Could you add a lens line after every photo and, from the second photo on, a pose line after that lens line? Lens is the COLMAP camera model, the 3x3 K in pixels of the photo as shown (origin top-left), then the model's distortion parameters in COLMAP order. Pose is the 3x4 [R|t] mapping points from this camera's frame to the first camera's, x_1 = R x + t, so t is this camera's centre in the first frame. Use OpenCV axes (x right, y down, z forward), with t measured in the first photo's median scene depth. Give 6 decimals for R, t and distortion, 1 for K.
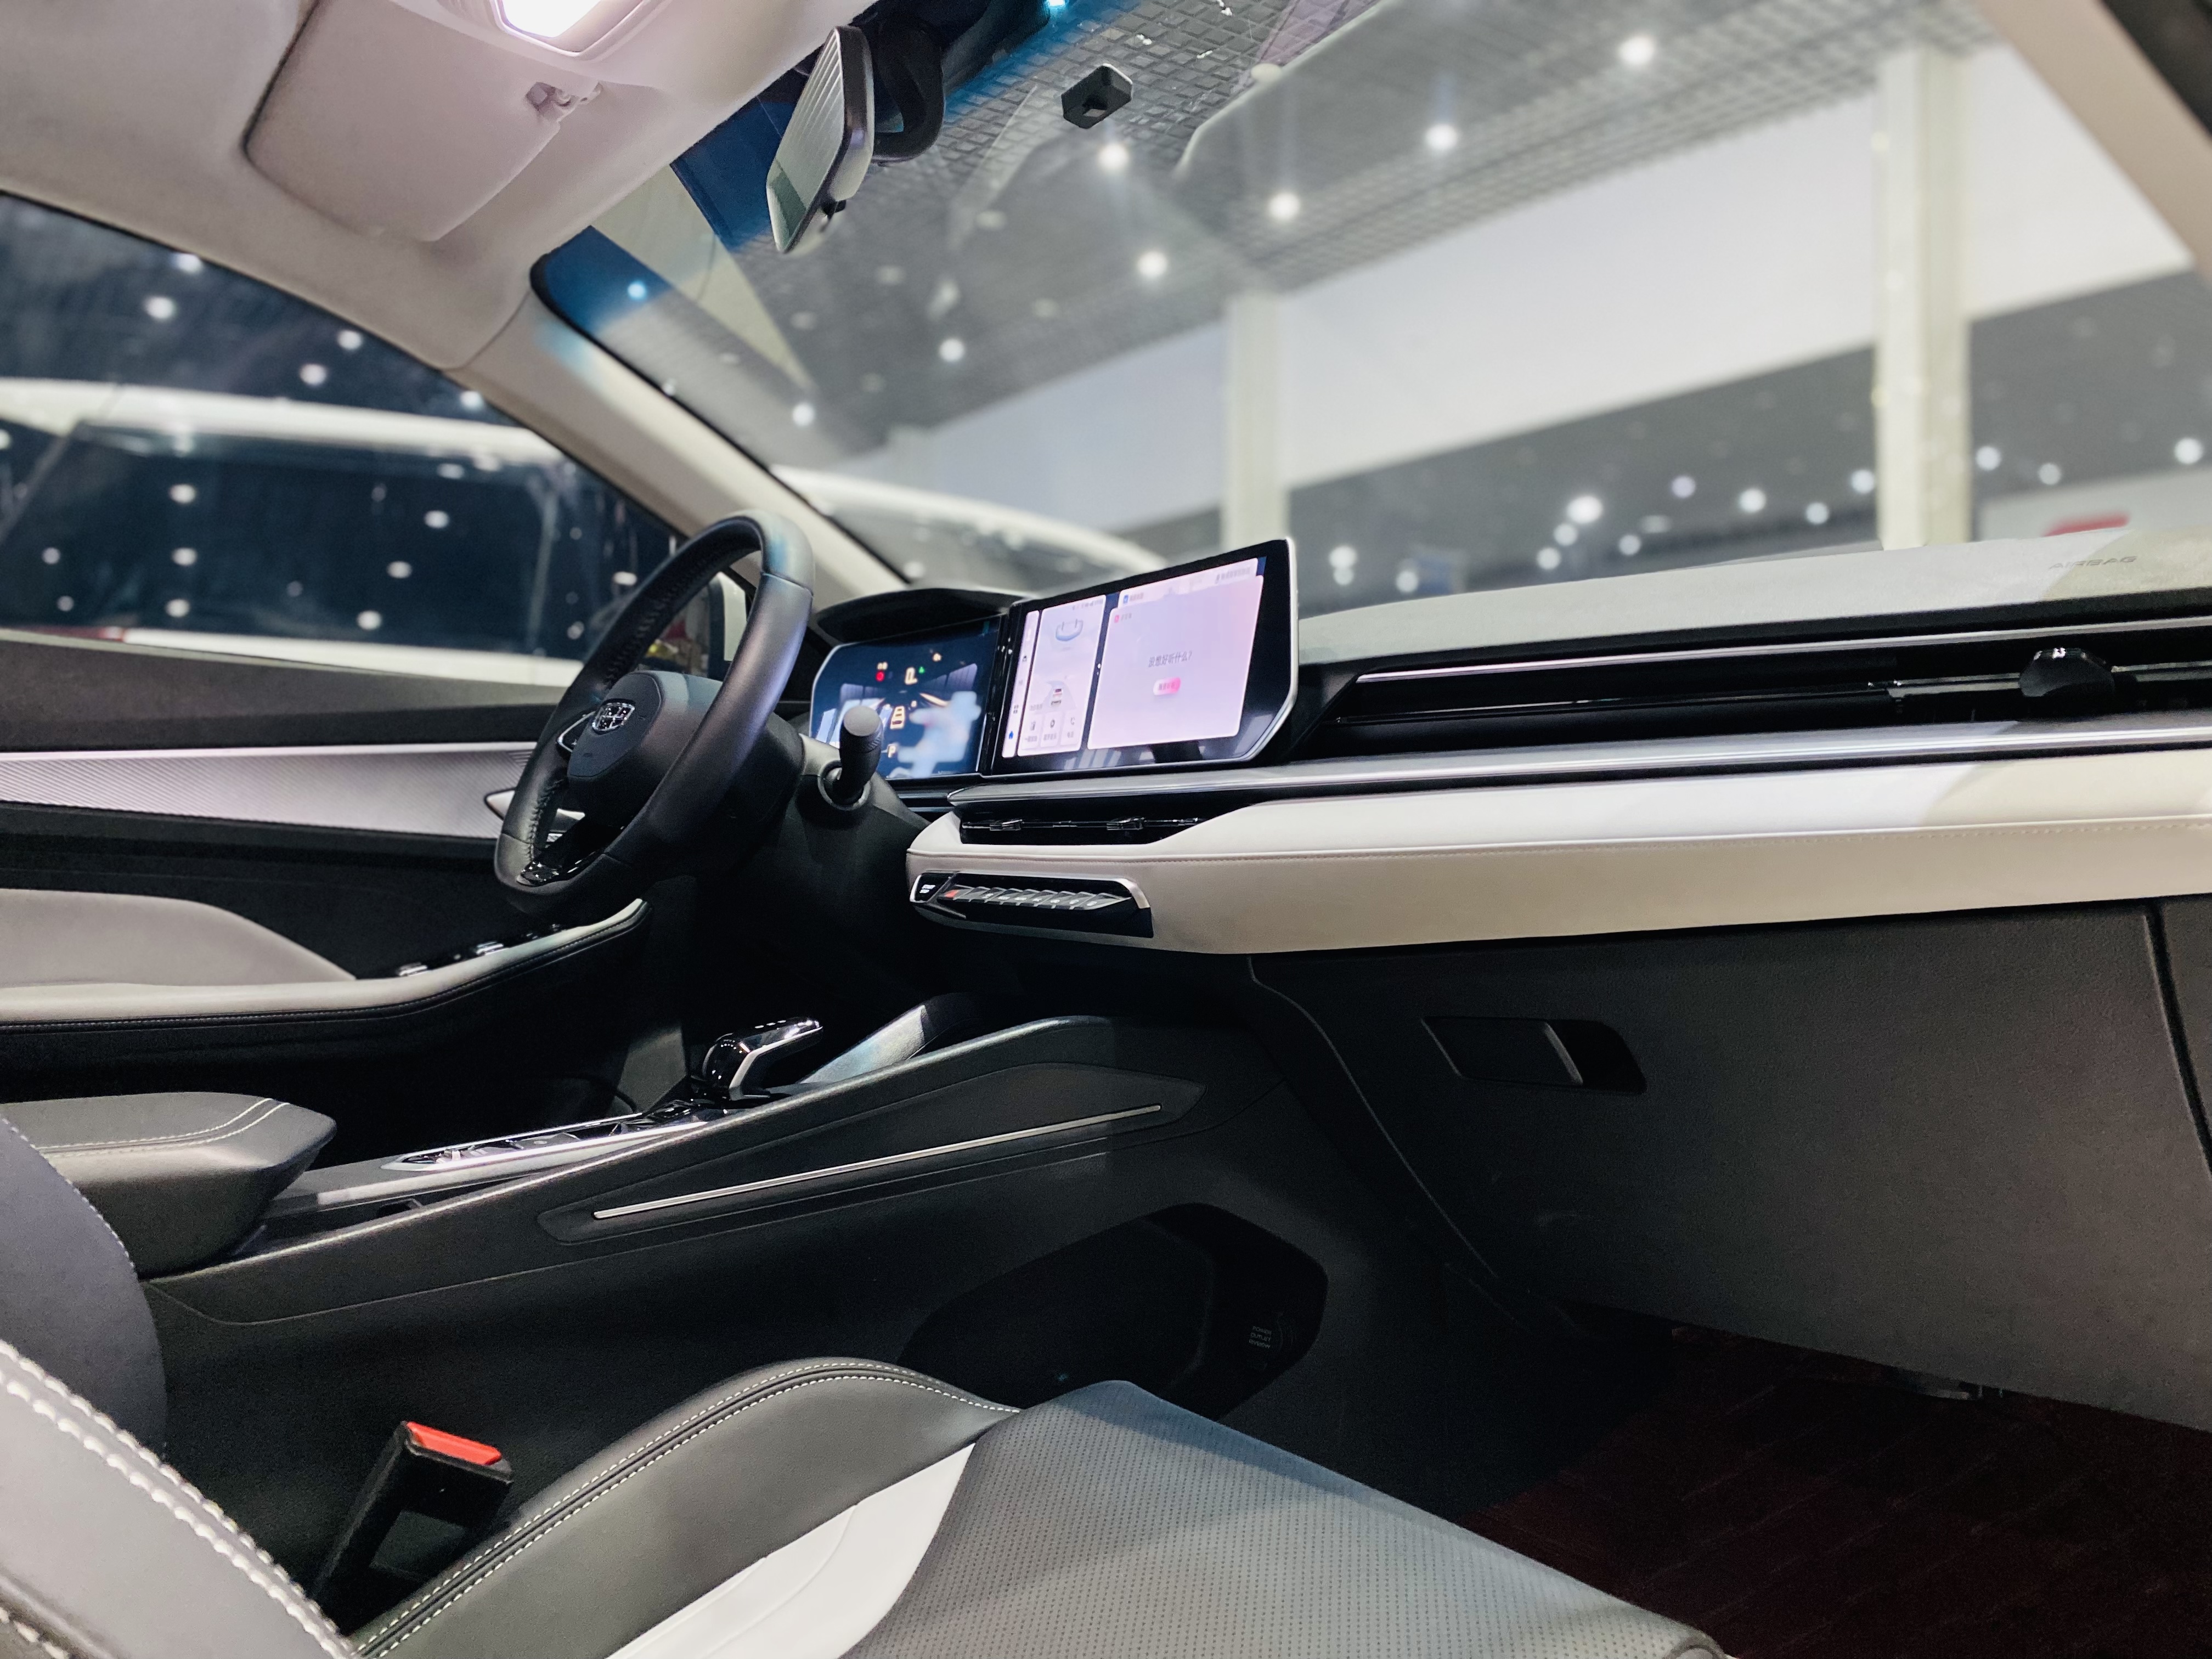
lens RADIAL K [[1688.4, 0, 1137.2], [0, 1688.4, 798.3], [0, 0, 1]] dist [0.094043, -0.138460]
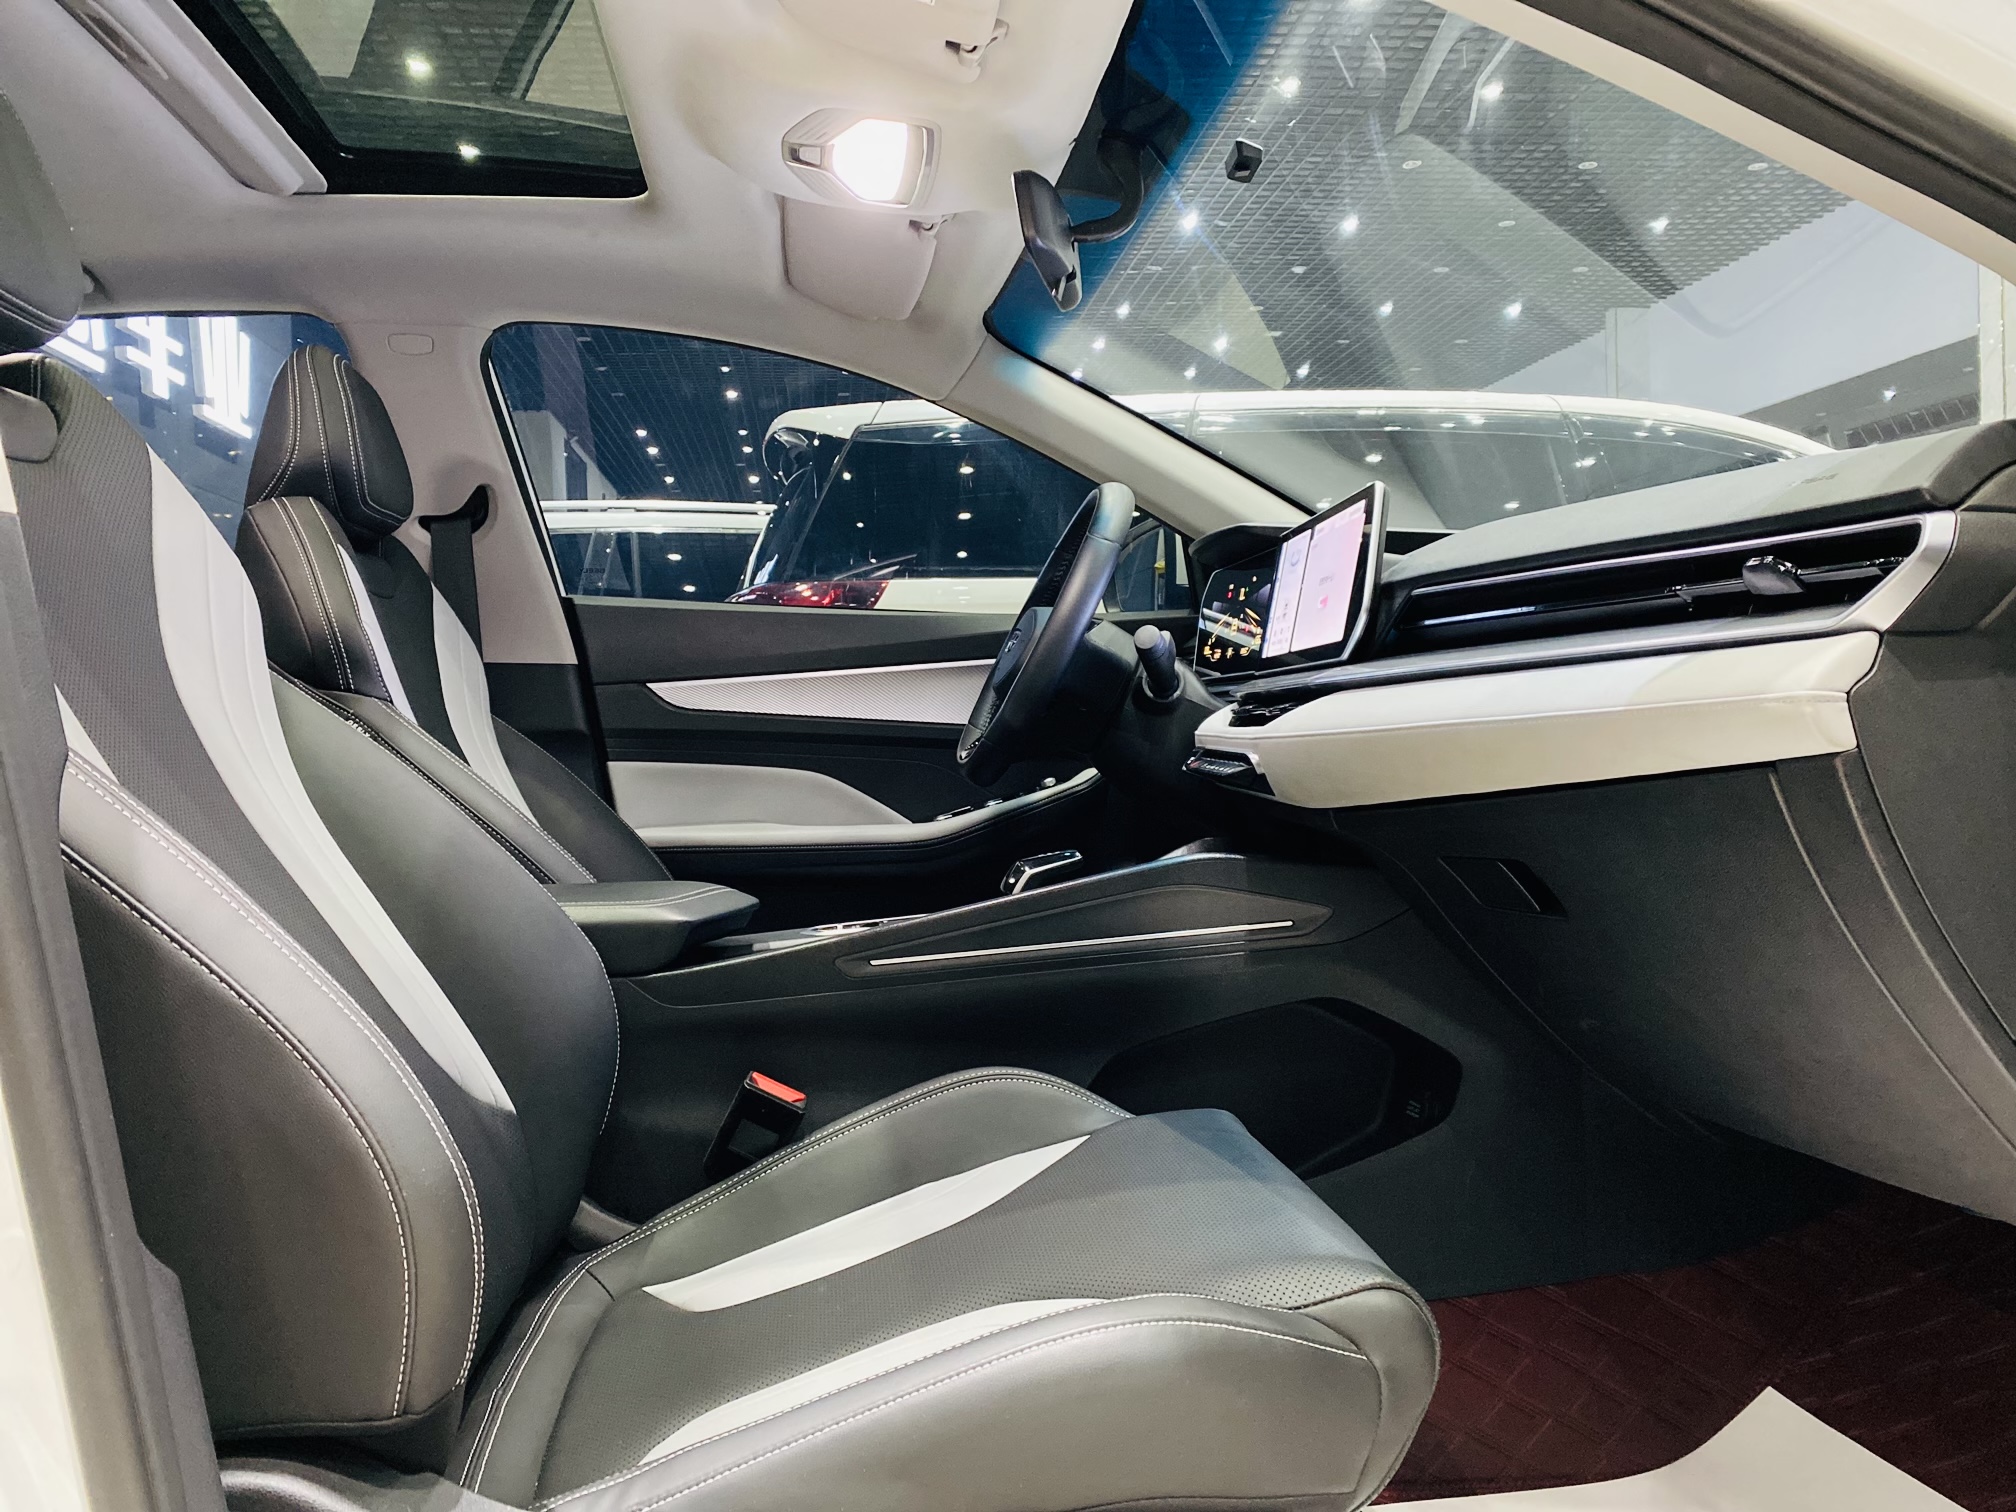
lens RADIAL K [[1538.8, 0, 1036.5], [0, 1538.8, 727.5], [0, 0, 1]] dist [0.094043, -0.138460]
pose [[0.875924, -0.017960, -0.482114, 0.361168], [0.033995, 0.999121, 0.024543, -0.006068], [0.481250, -0.037887, 0.875765, -0.130803]]
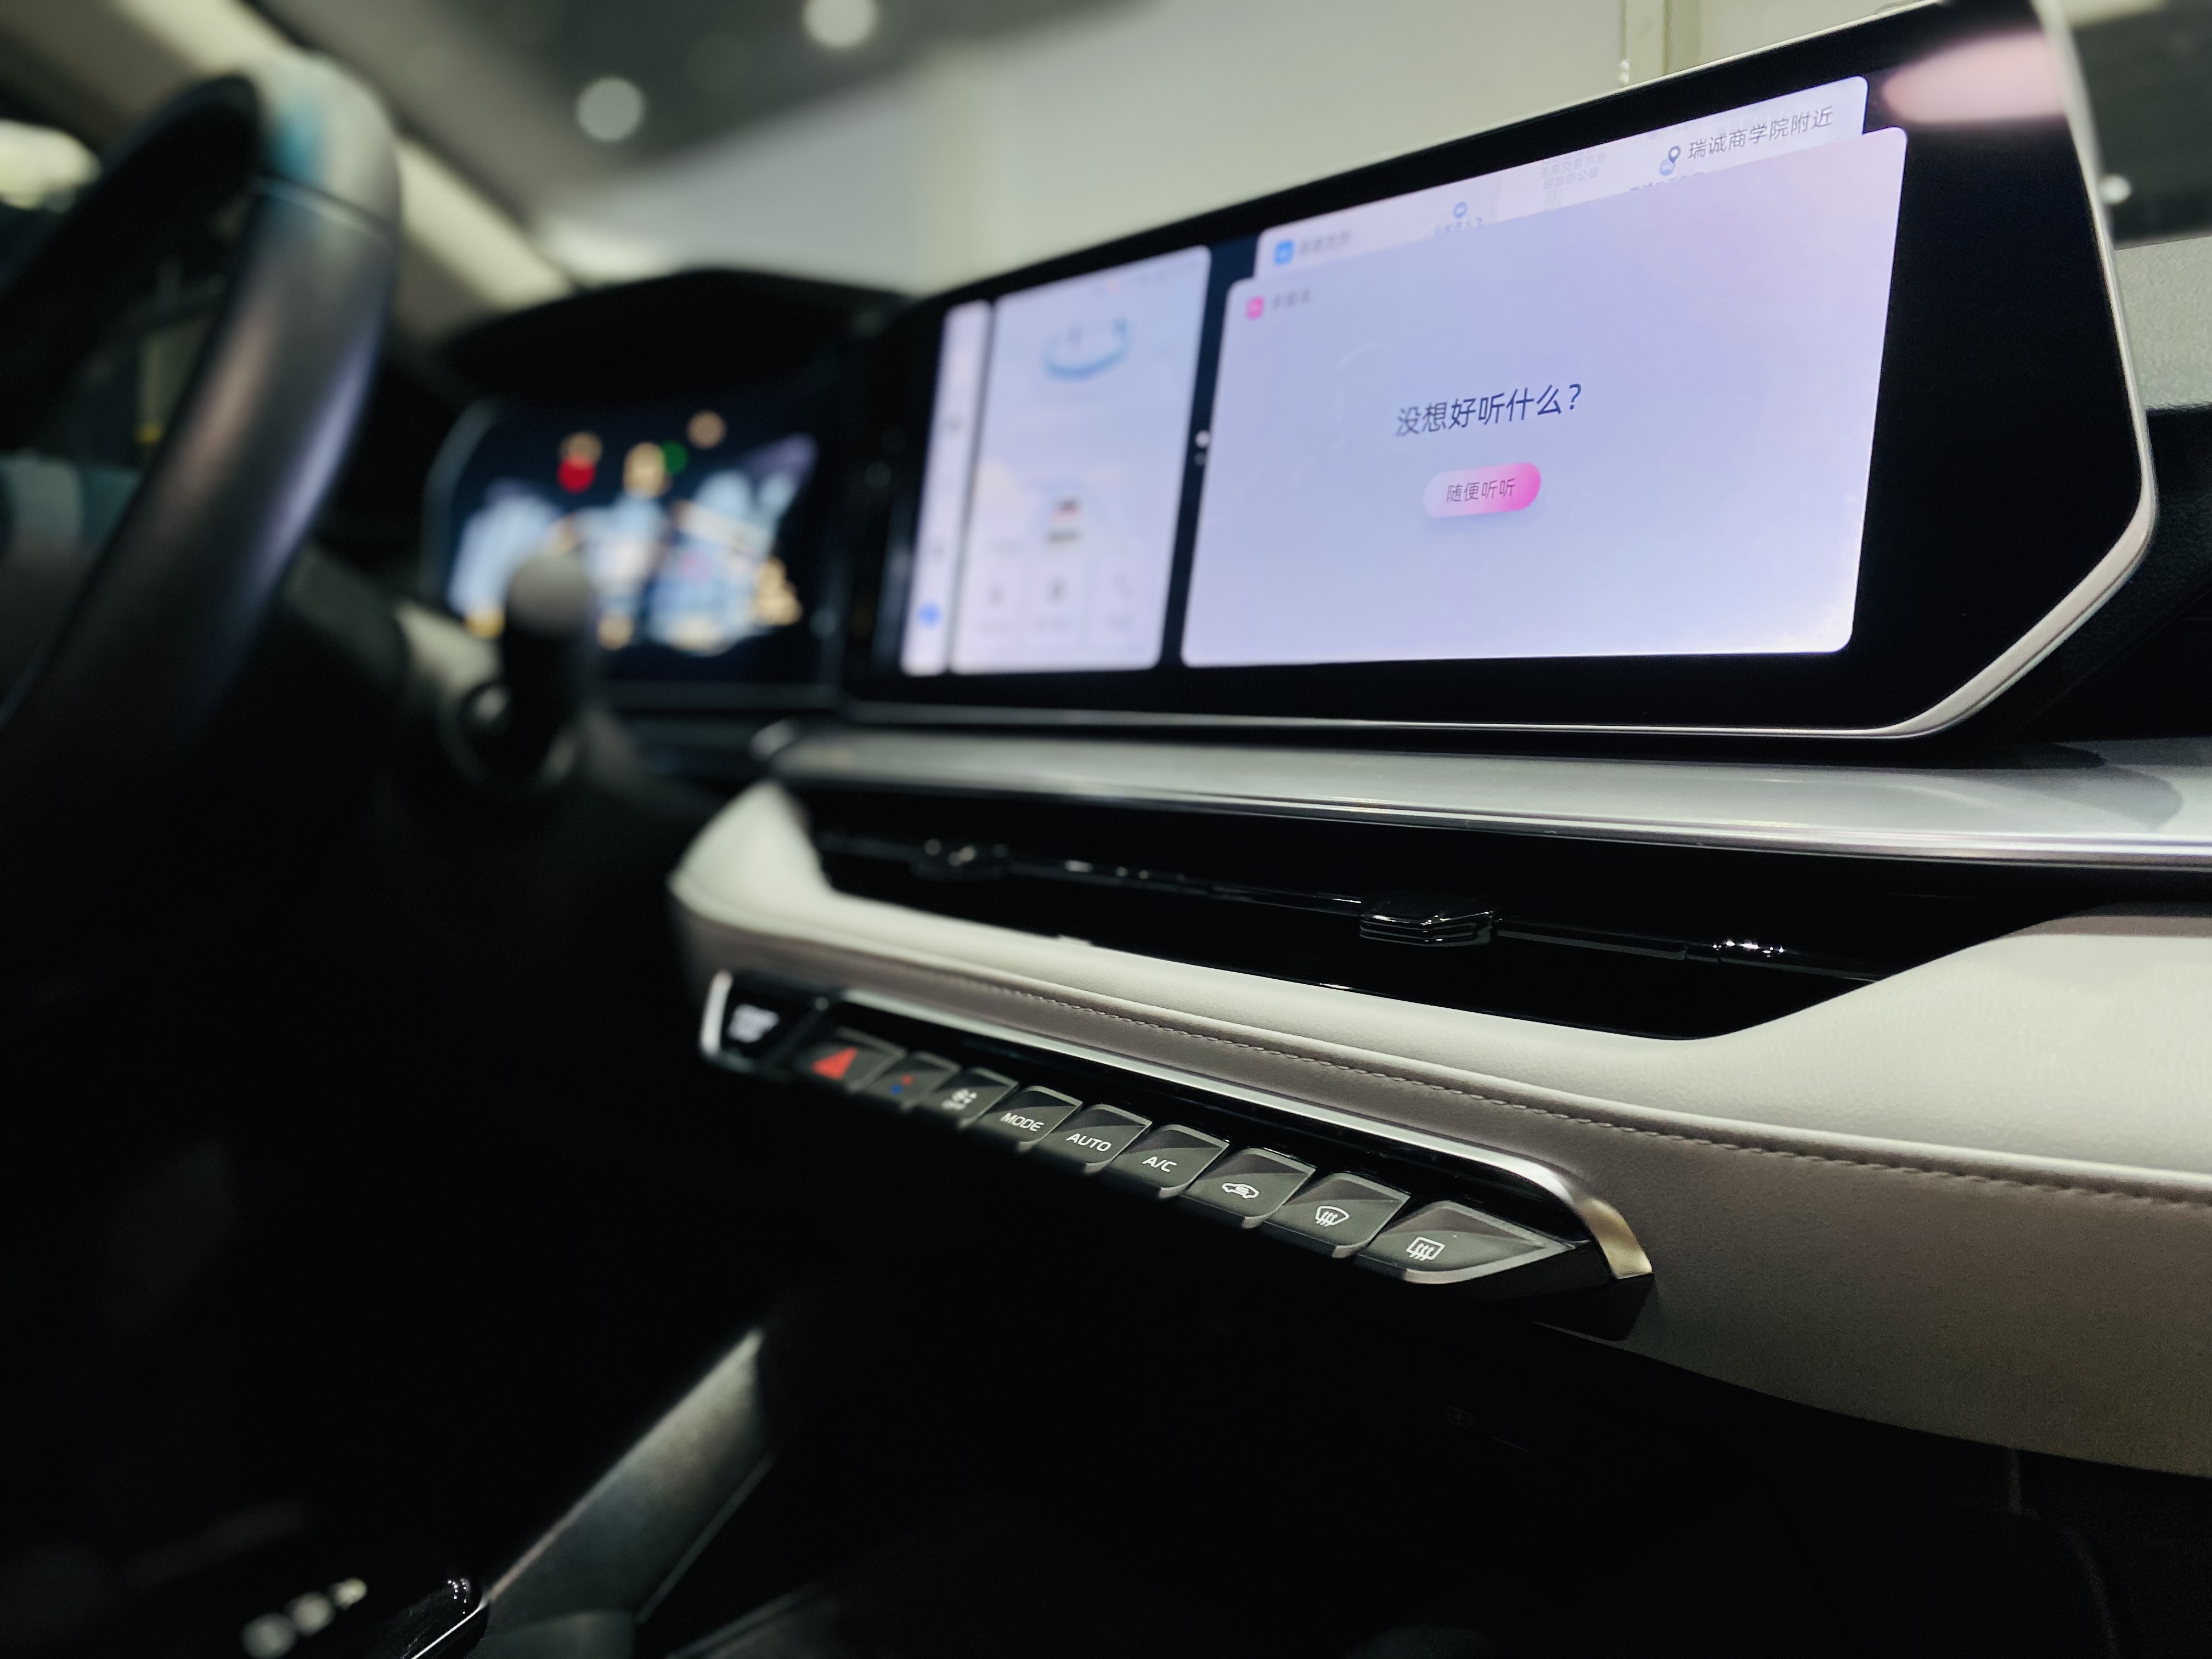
lens RADIAL K [[1688.4, 0, 1137.2], [0, 1688.4, 798.3], [0, 0, 1]] dist [0.094043, -0.138460]
pose [[0.983289, -0.037183, 0.178212, -0.105189], [0.017216, 0.993525, 0.112304, -0.040495], [-0.181234, -0.107359, 0.977562, 0.608194]]
